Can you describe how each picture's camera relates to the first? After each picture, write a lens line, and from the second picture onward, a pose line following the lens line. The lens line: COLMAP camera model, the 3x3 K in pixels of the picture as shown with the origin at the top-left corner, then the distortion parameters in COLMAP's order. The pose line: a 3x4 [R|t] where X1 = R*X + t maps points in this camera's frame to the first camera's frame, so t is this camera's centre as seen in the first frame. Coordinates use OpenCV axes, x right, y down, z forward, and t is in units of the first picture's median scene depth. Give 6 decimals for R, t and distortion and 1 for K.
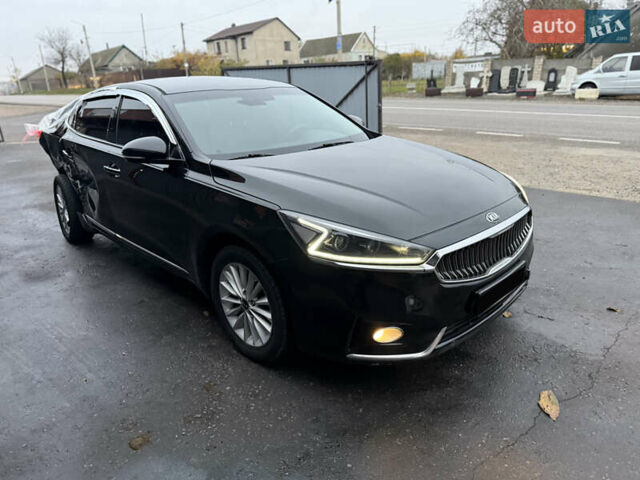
lens RADIAL K [[736.7, 0, 319.5], [0, 736.7, 237.3], [0, 0, 1]] dist [-0.013055, 0.000000]
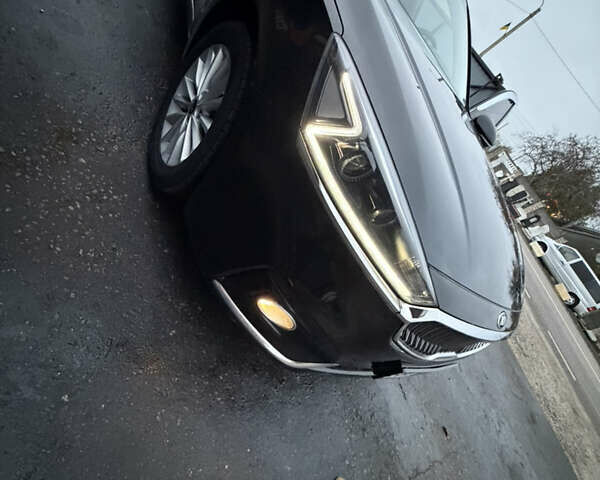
lens RADIAL K [[323.9, 0, 297.5], [0, 323.9, 234.8], [0, 0, 1]] dist [0.002669, 0.000909]
pose [[0.596874, 0.789561, 0.142601, 0.008203], [-0.797779, 0.565121, 0.210208, 0.017429], [0.085385, -0.239232, 0.967201, 0.676579]]
